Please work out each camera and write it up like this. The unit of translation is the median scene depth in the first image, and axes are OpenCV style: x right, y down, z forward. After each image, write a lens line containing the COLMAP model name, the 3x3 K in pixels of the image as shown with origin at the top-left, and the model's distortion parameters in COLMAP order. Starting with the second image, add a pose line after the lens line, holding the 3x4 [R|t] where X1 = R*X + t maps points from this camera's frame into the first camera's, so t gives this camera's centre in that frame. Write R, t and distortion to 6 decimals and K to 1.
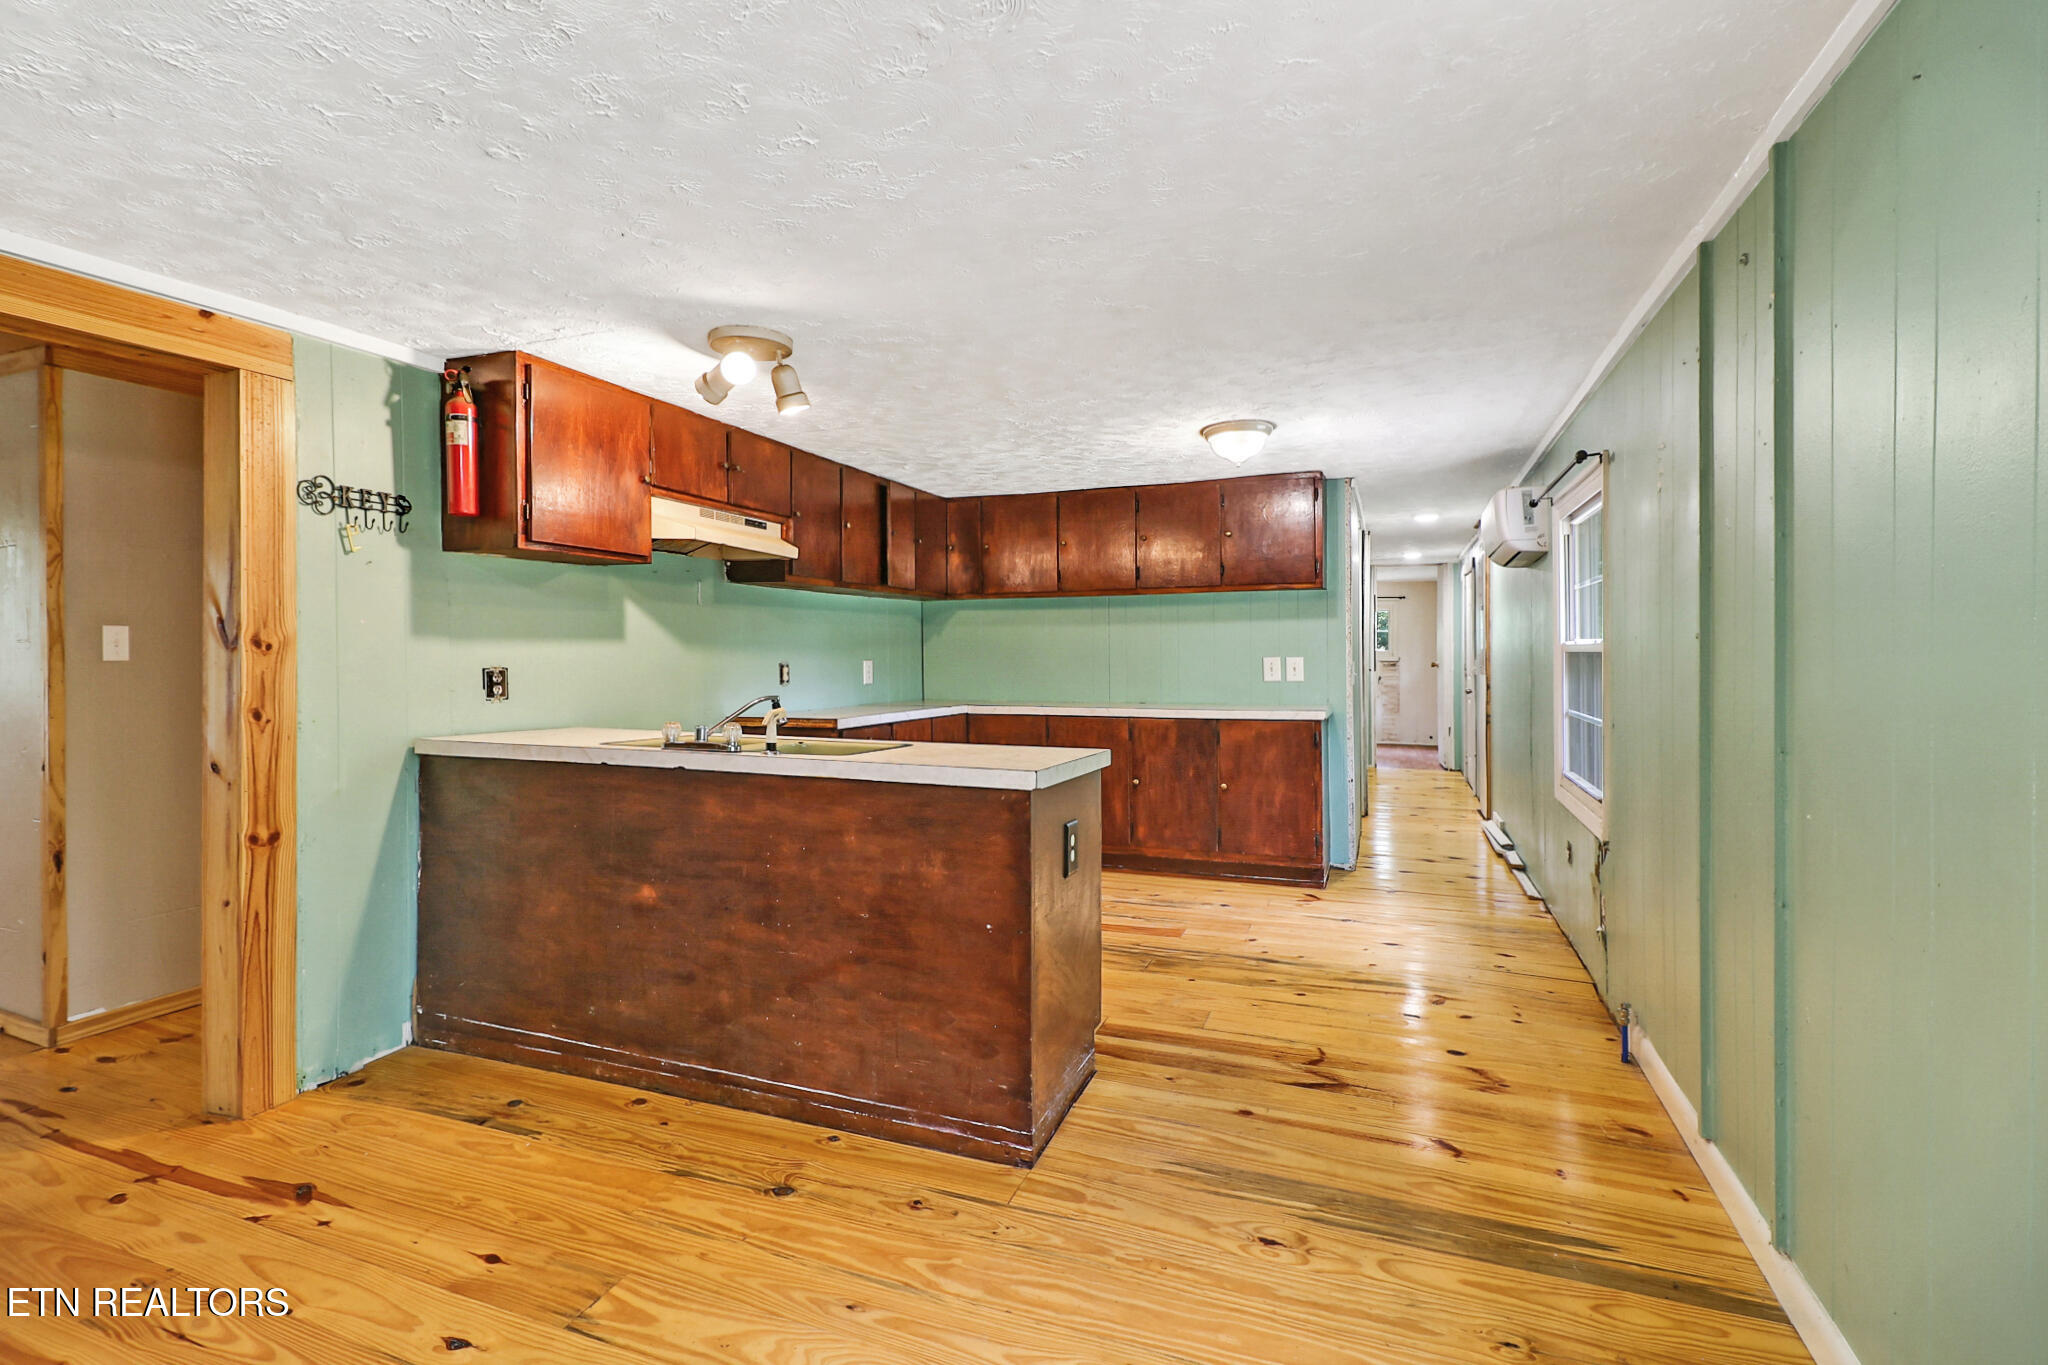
lens RADIAL K [[946.9, 0, 1022.9], [0, 946.9, 668.3], [0, 0, 1]] dist [-0.015194, -0.001884]
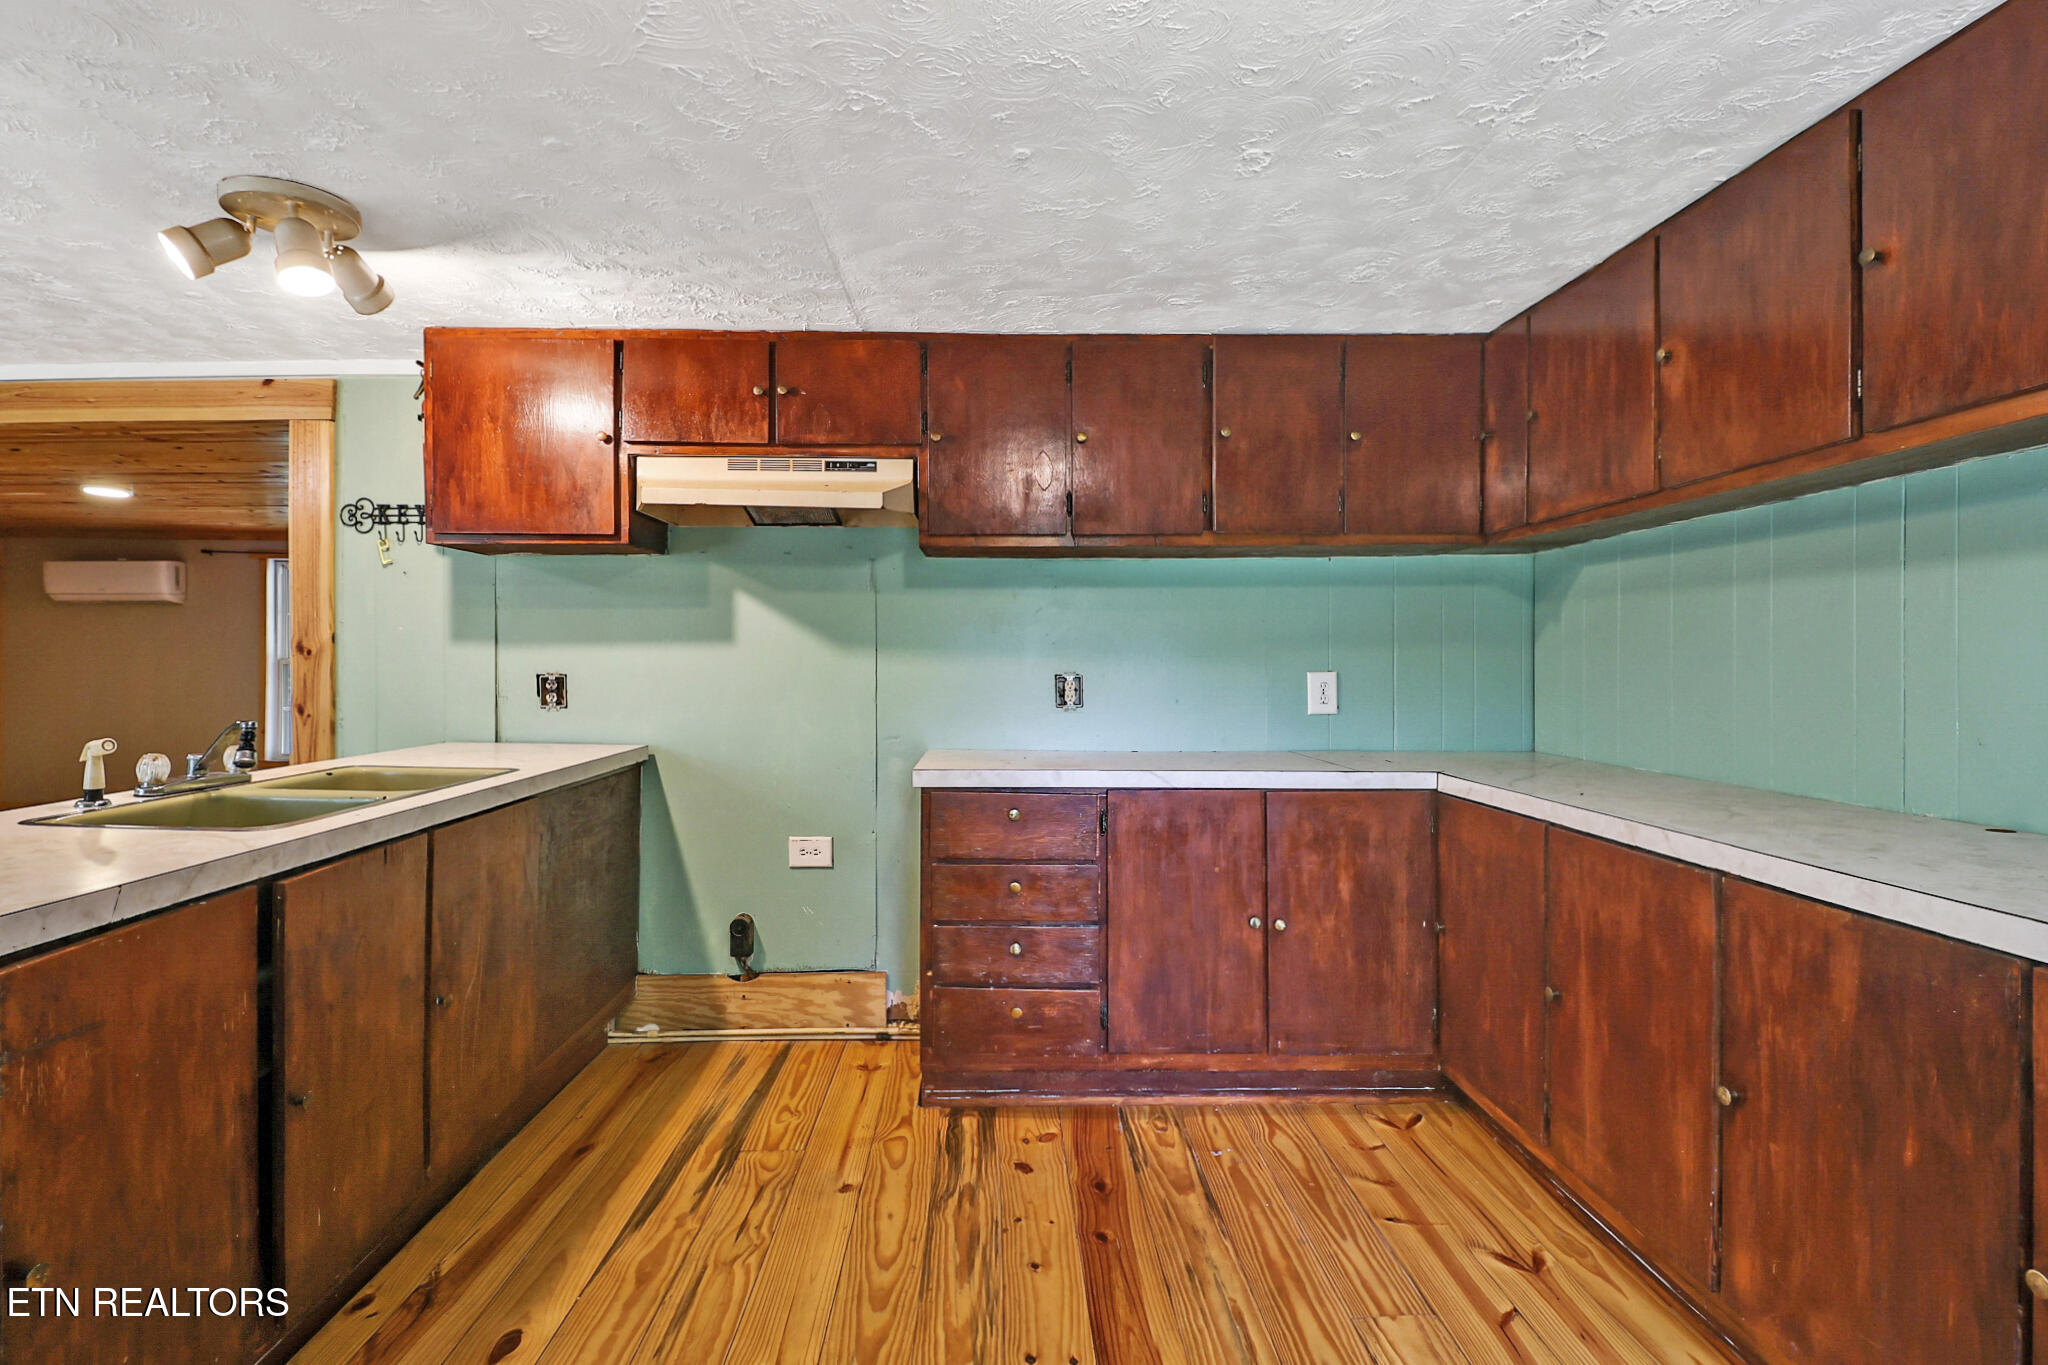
lens RADIAL K [[946.9, 0, 1011.2], [0, 946.9, 654.1], [0, 0, 1]] dist [-0.015194, -0.001884]
pose [[0.384636, -0.001917, -0.923066, 0.471878], [-0.015128, 0.999850, -0.008380, -0.018923], [0.922945, 0.017187, 0.384549, 1.053229]]
